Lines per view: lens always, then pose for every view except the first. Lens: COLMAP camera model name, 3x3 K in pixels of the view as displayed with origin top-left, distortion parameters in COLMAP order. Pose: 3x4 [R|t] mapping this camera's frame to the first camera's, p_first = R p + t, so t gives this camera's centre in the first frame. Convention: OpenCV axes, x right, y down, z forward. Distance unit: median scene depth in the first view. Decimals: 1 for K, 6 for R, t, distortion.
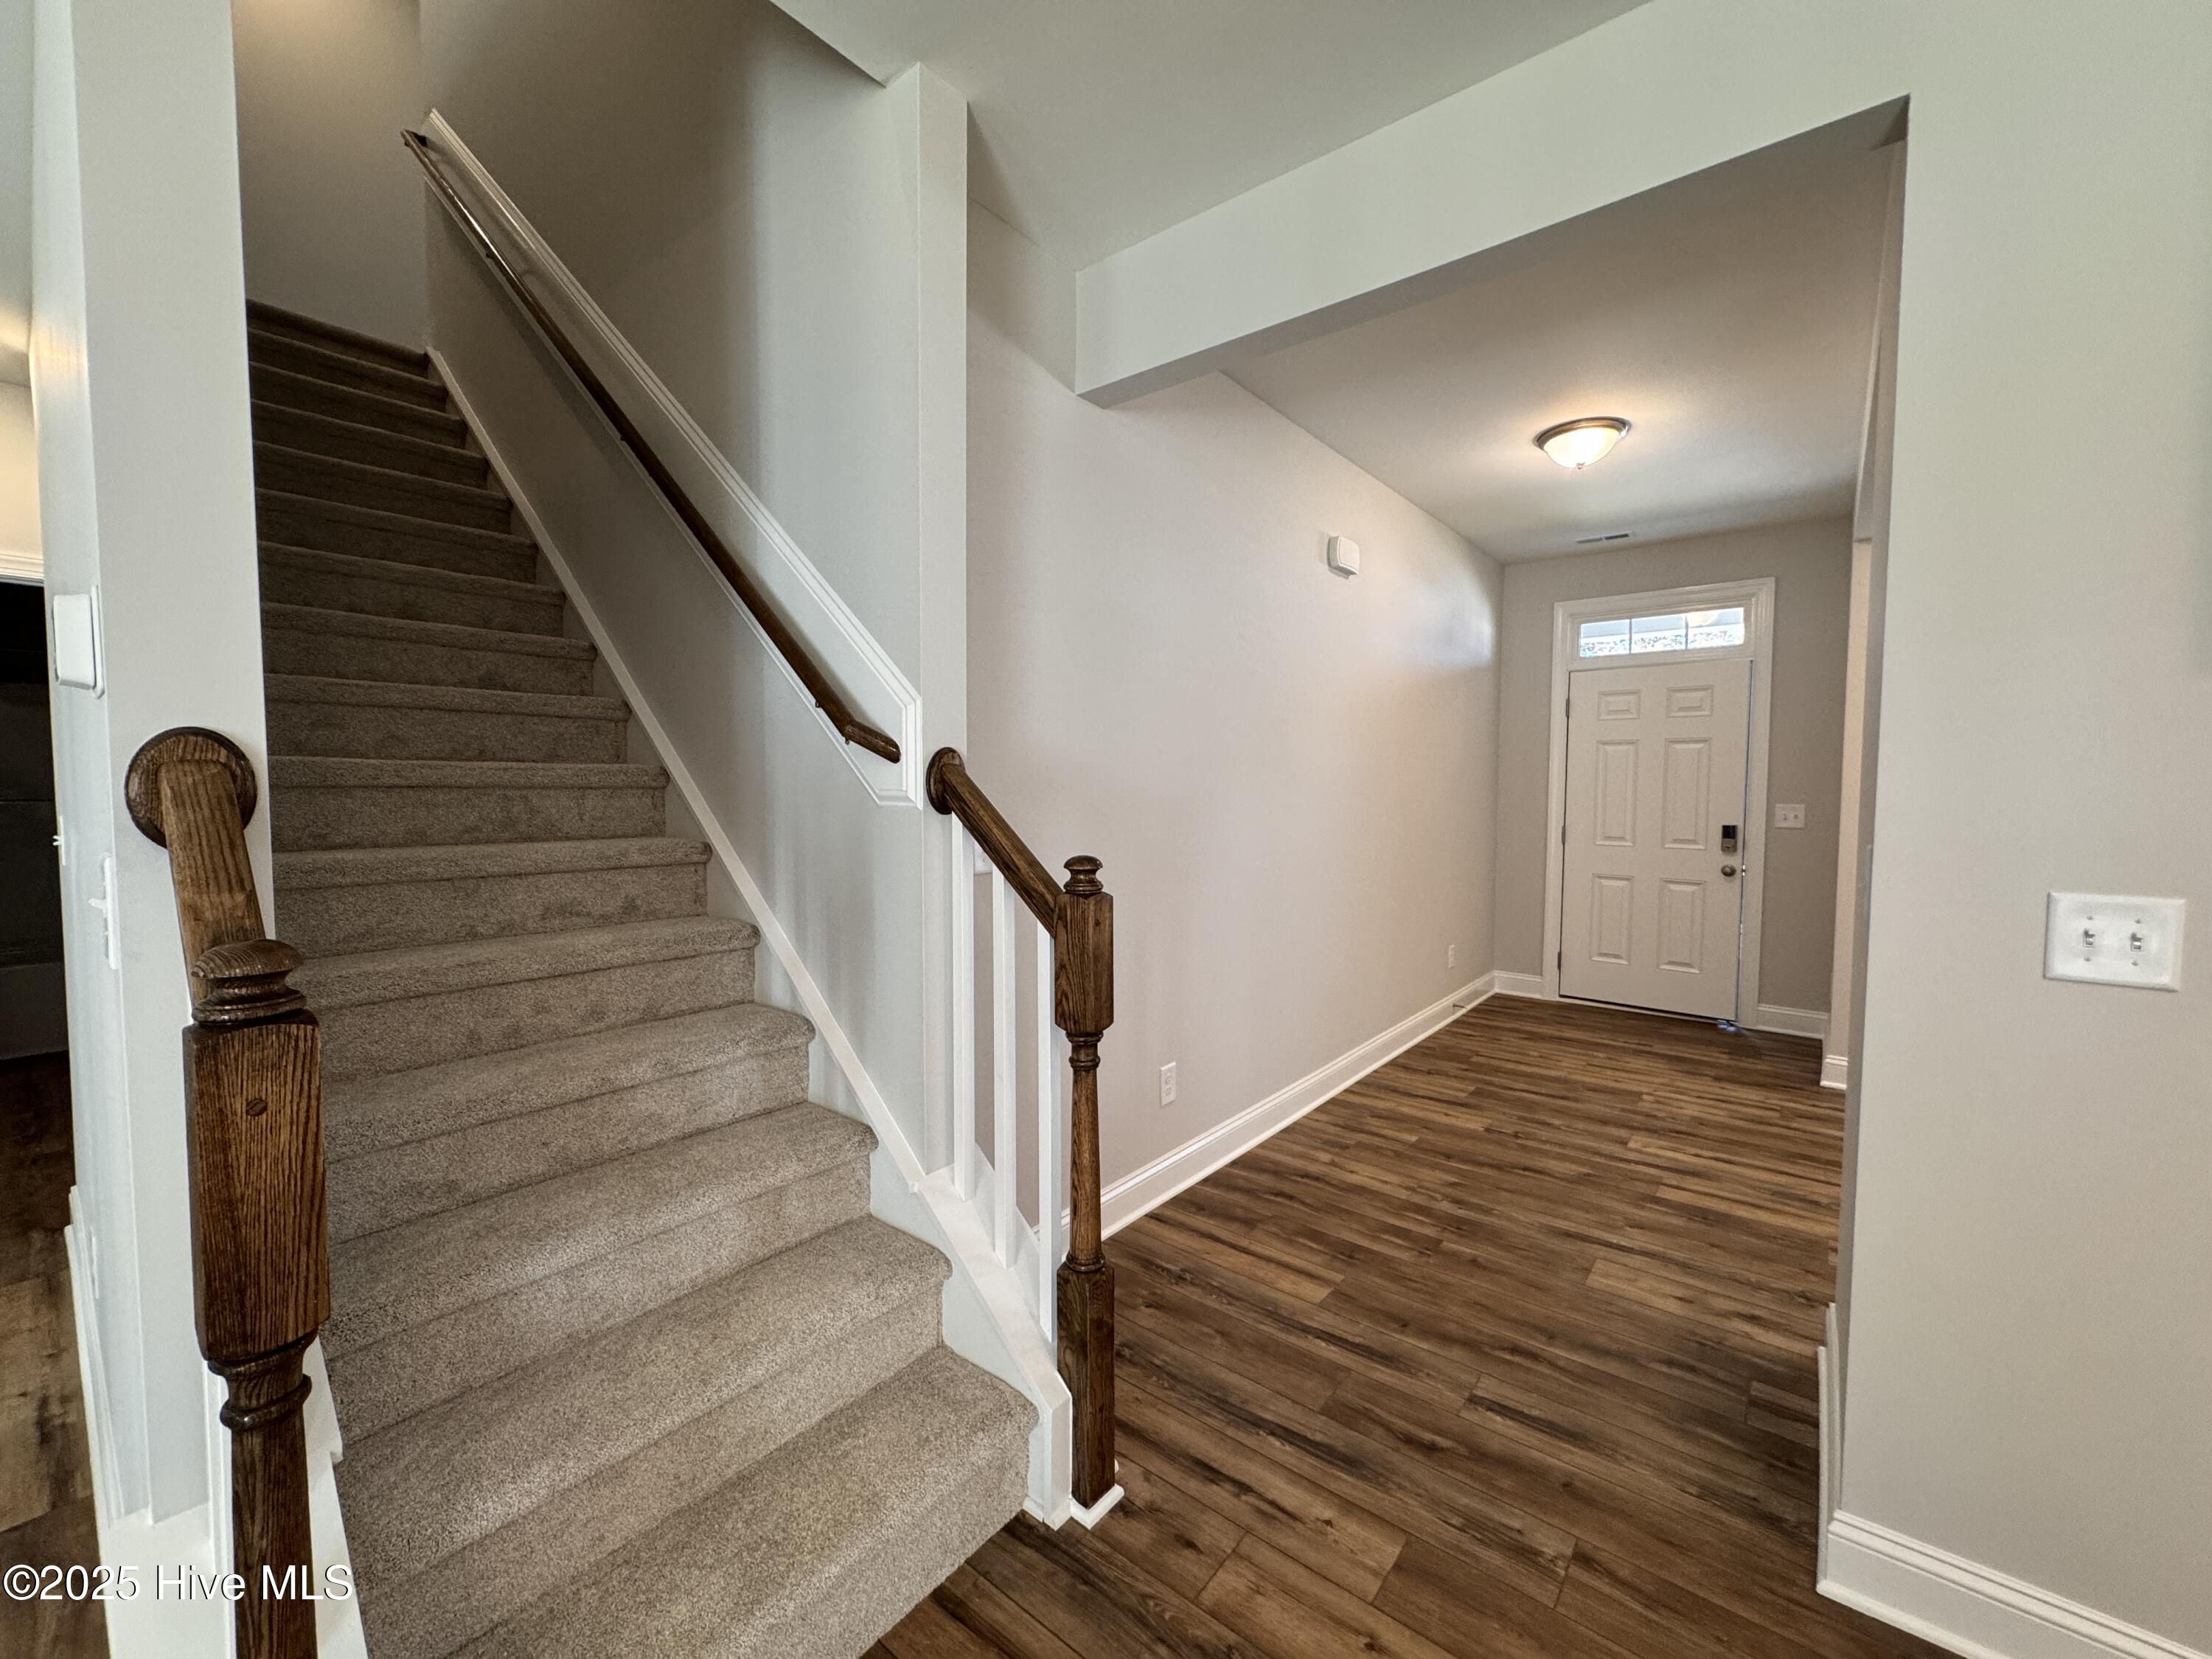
lens RADIAL K [[881.7, 0, 1118.5], [0, 881.7, 826.9], [0, 0, 1]] dist [-0.003713, 0.000900]
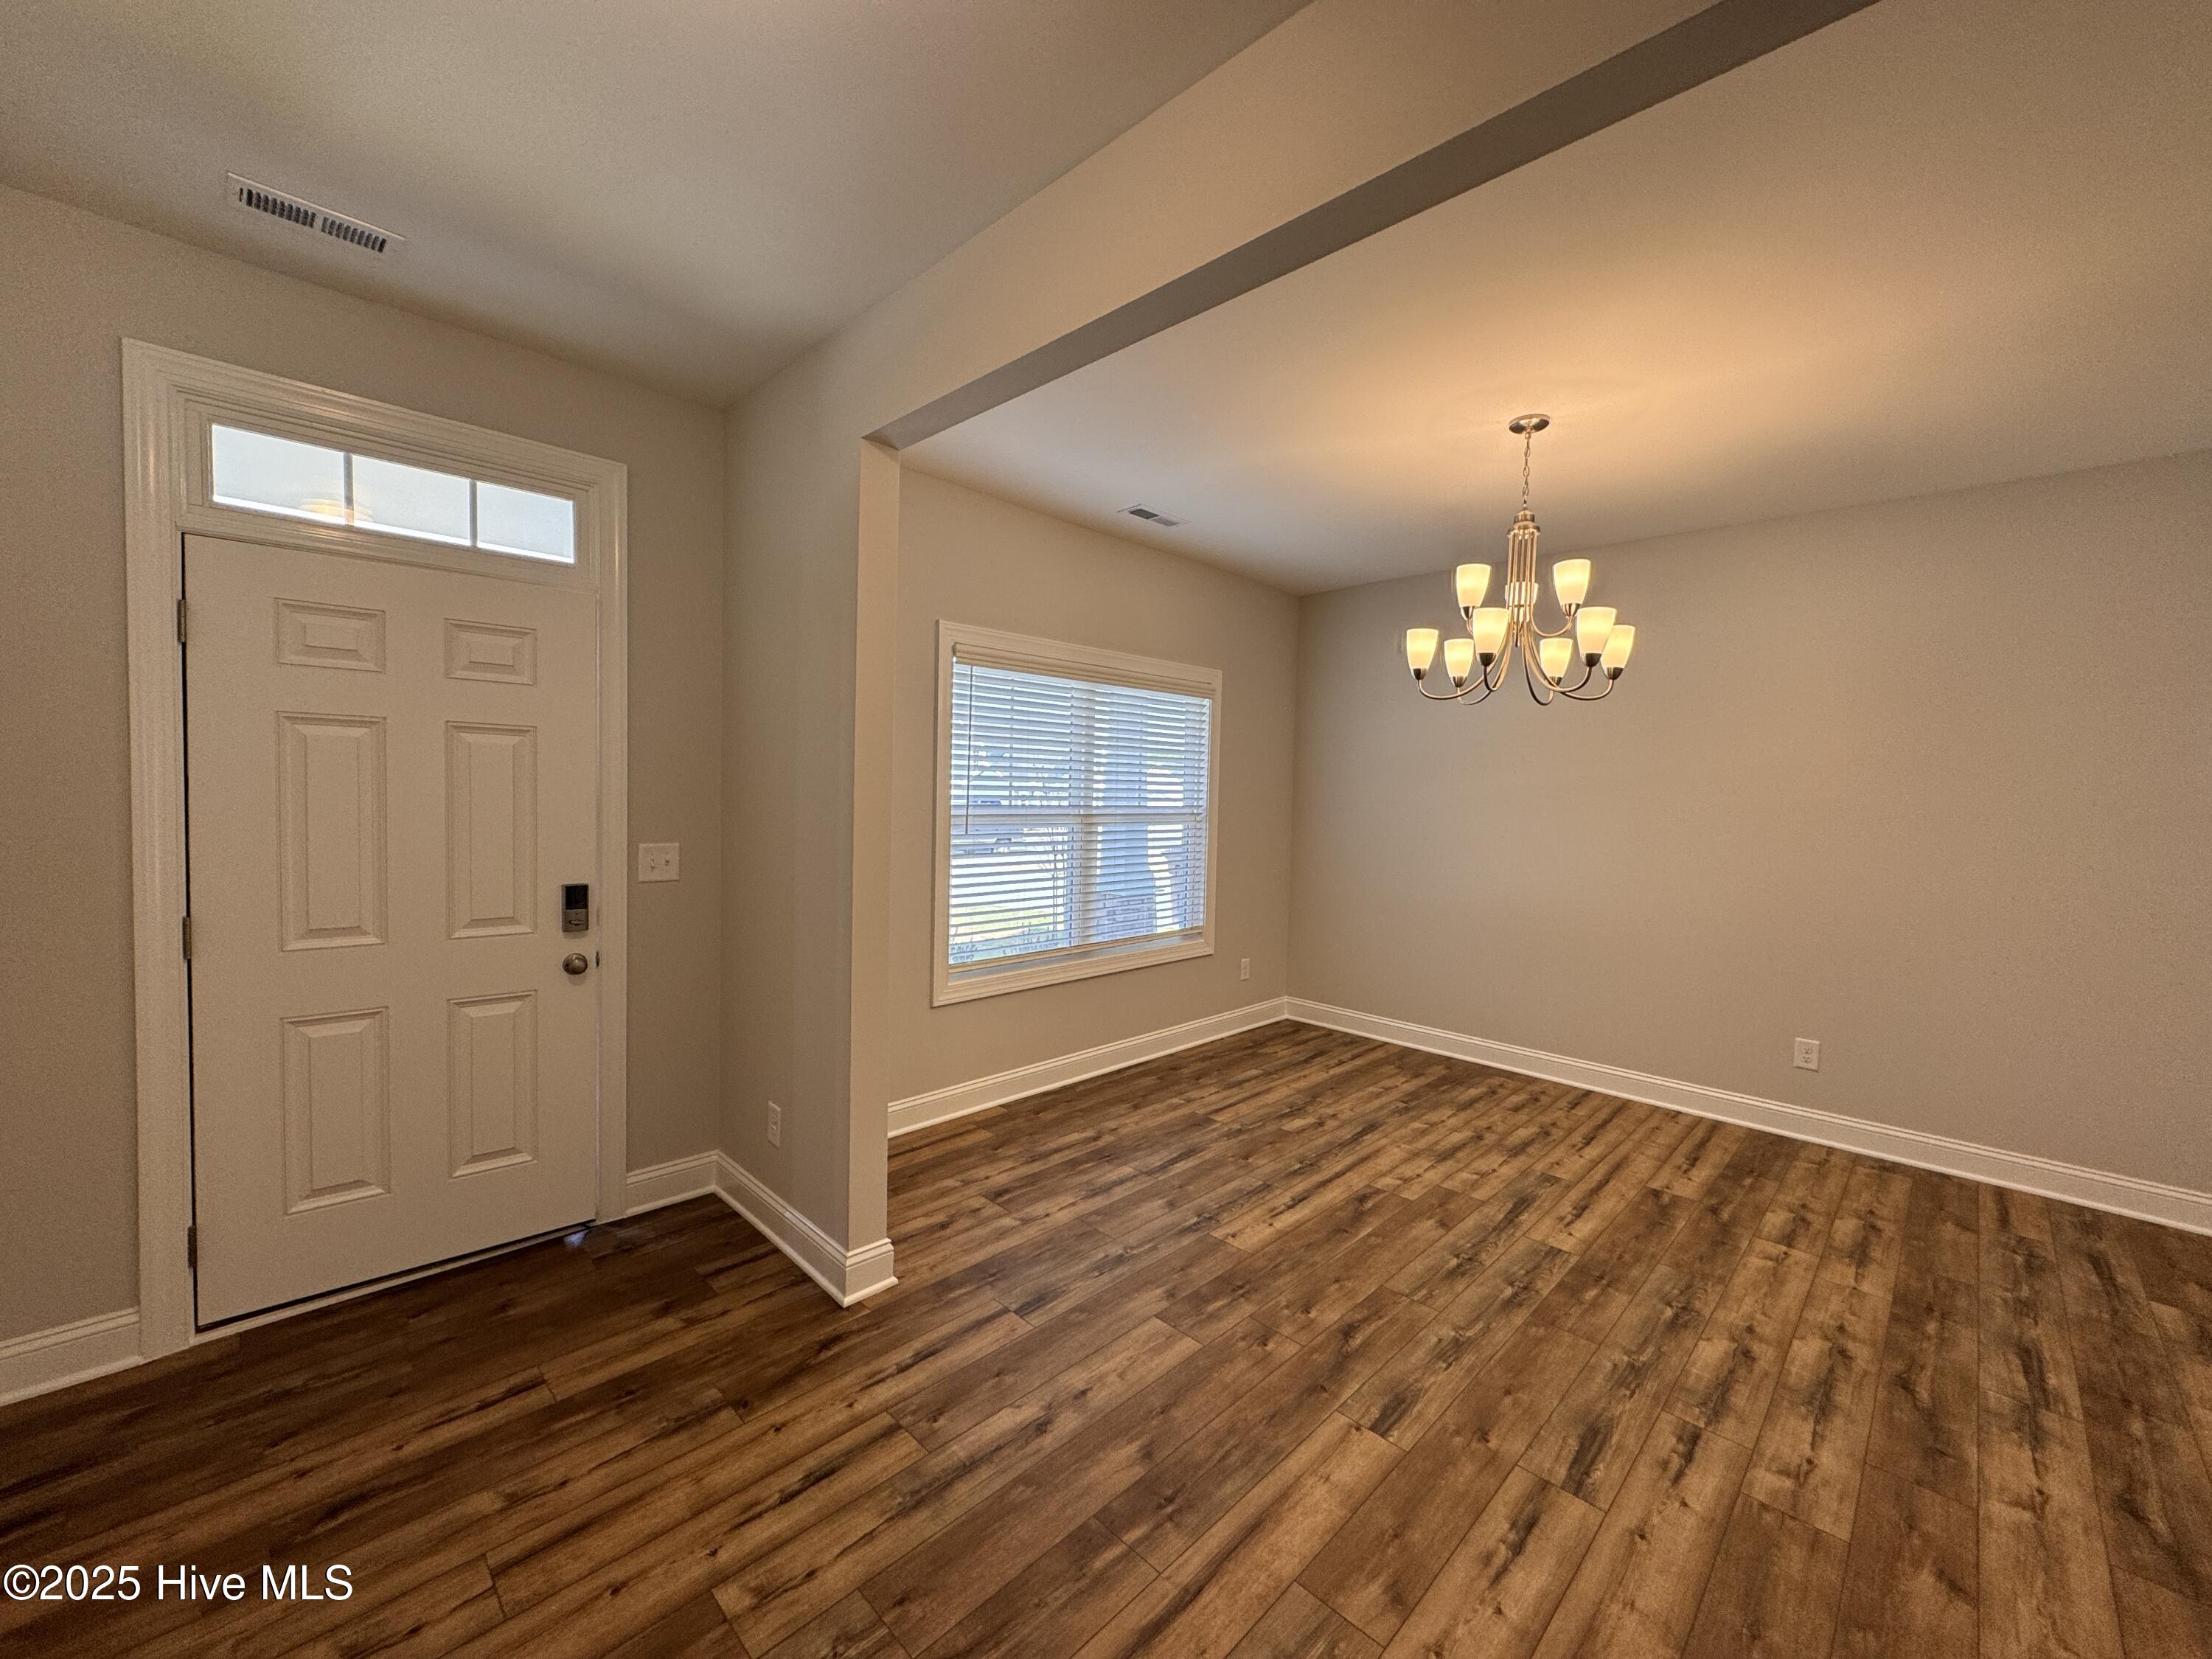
lens RADIAL K [[881.7, 0, 1098.9], [0, 881.7, 829.0], [0, 0, 1]] dist [-0.003713, 0.000900]
pose [[0.117593, -0.041979, 0.992174, 0.177497], [0.026055, 0.998893, 0.039175, -0.051211], [-0.992720, 0.021244, 0.118557, 0.605443]]
